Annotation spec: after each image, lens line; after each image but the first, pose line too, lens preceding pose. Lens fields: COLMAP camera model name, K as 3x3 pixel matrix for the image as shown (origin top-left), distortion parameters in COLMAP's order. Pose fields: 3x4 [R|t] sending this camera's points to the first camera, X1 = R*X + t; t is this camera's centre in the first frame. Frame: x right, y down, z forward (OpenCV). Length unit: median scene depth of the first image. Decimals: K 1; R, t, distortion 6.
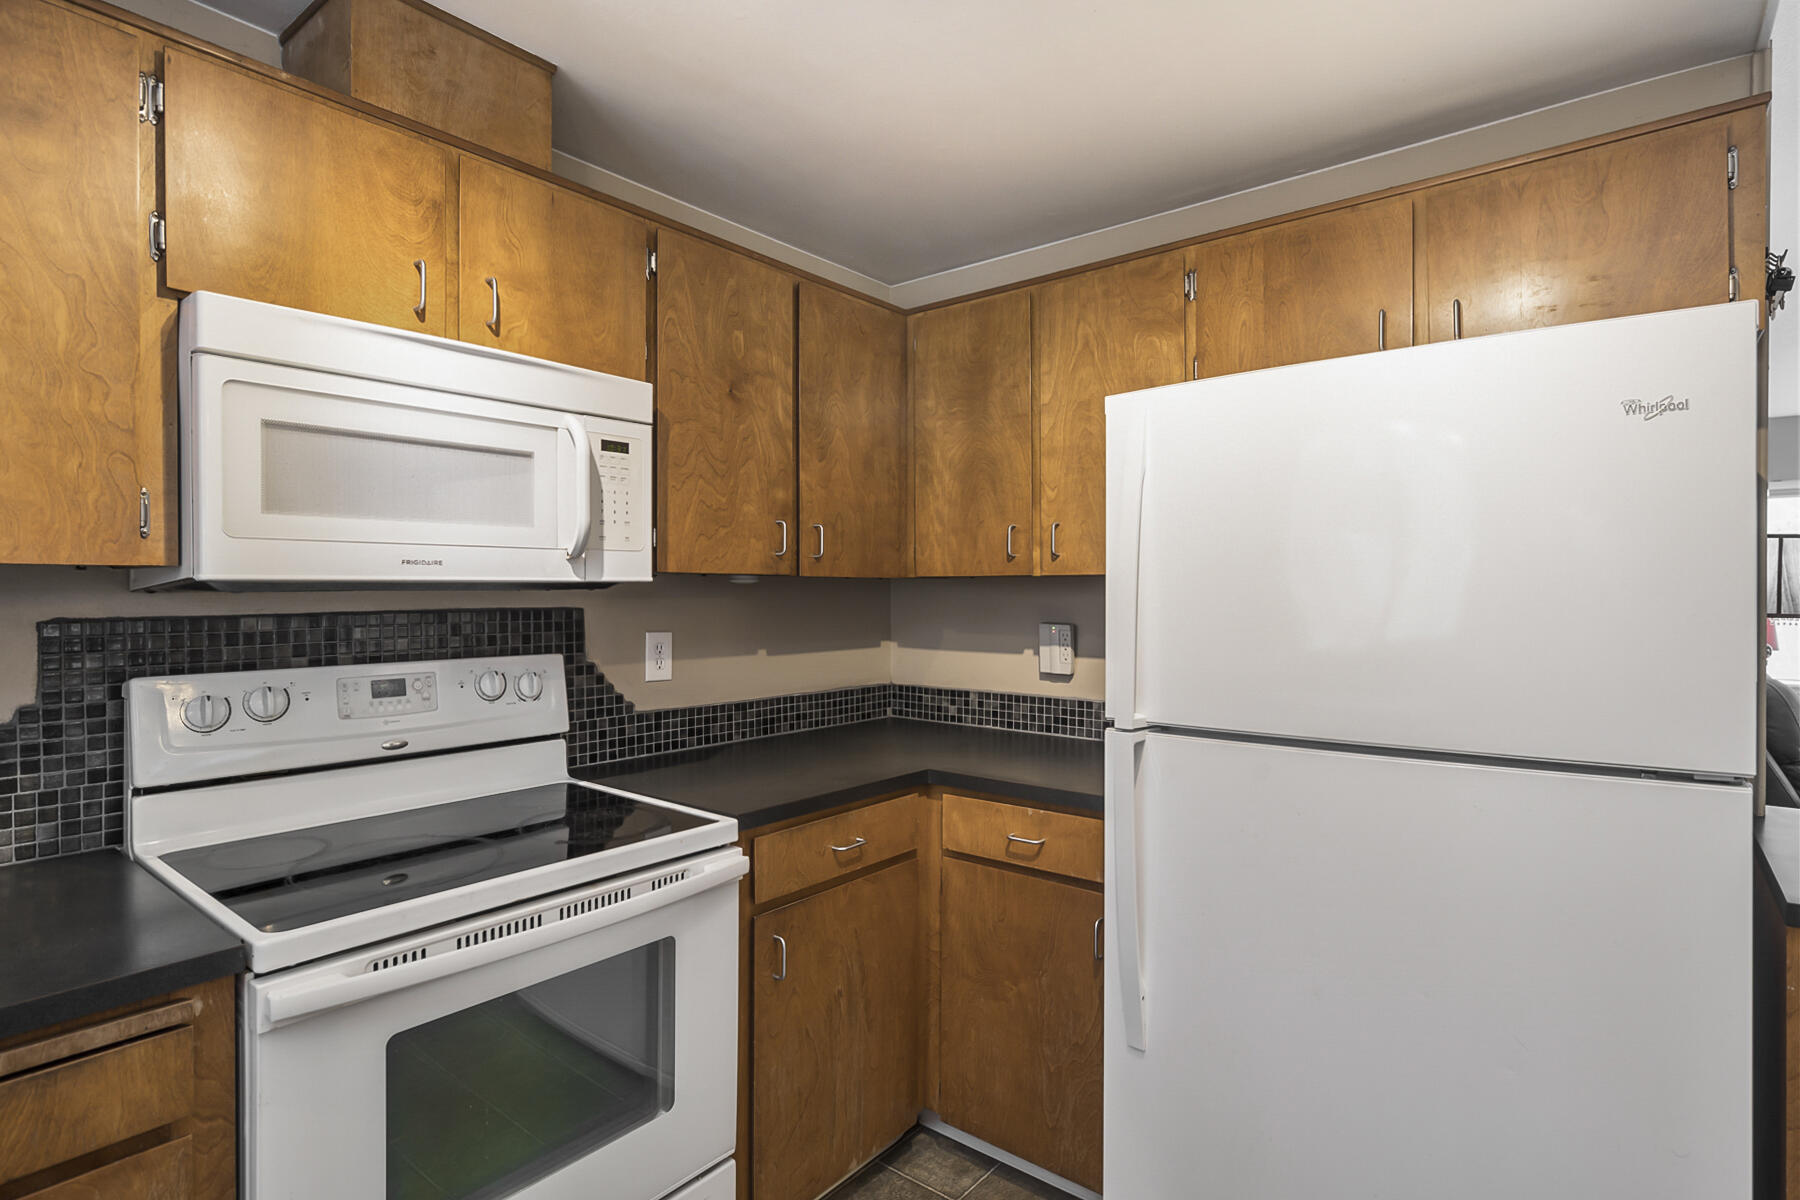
lens RADIAL K [[918.5, 0, 889.4], [0, 918.5, 586.7], [0, 0, 1]] dist [-0.021530, 0.011054]
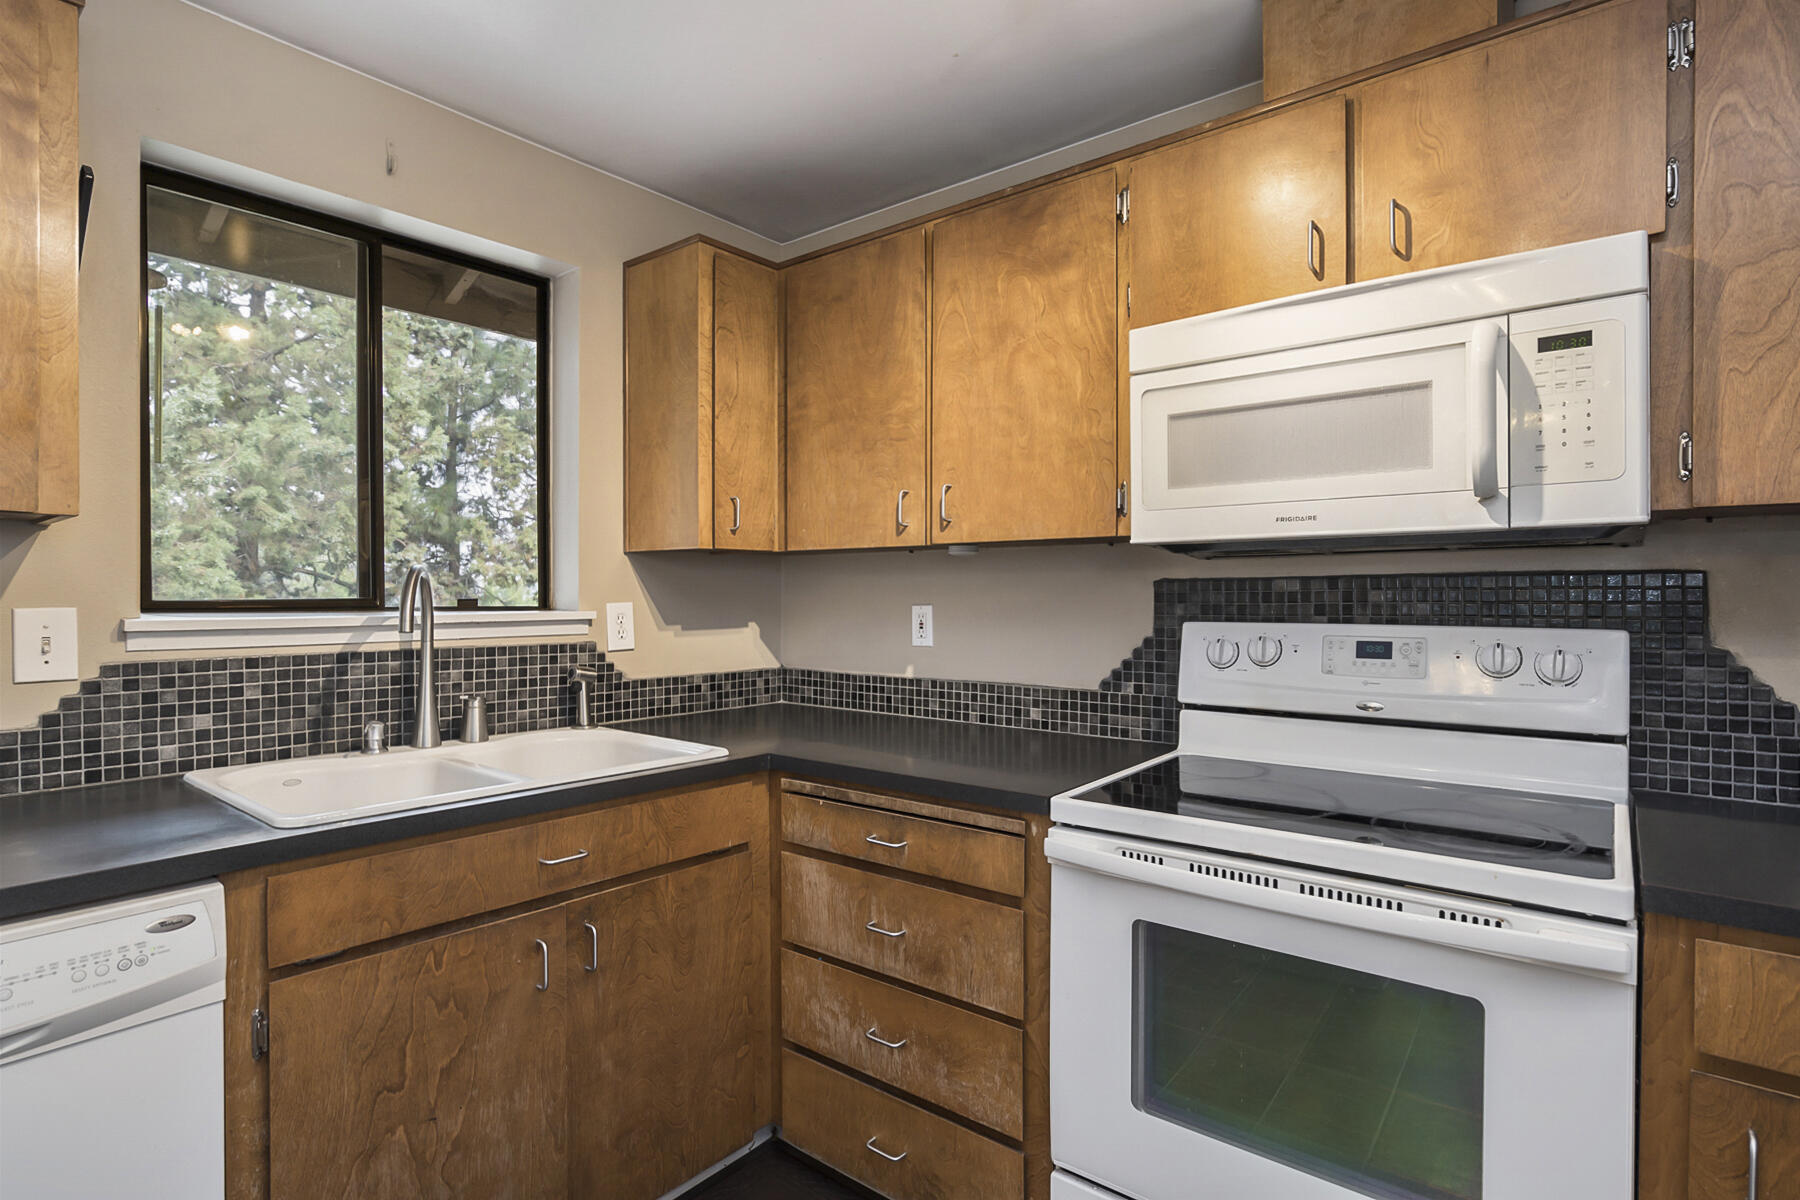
lens RADIAL K [[918.5, 0, 885.7], [0, 918.5, 594.8], [0, 0, 1]] dist [-0.021530, 0.011054]
pose [[-0.005517, -0.001021, -0.999984, 0.465594], [0.003790, 0.999992, -0.001042, 0.052424], [0.999978, -0.003795, -0.005513, 0.492167]]
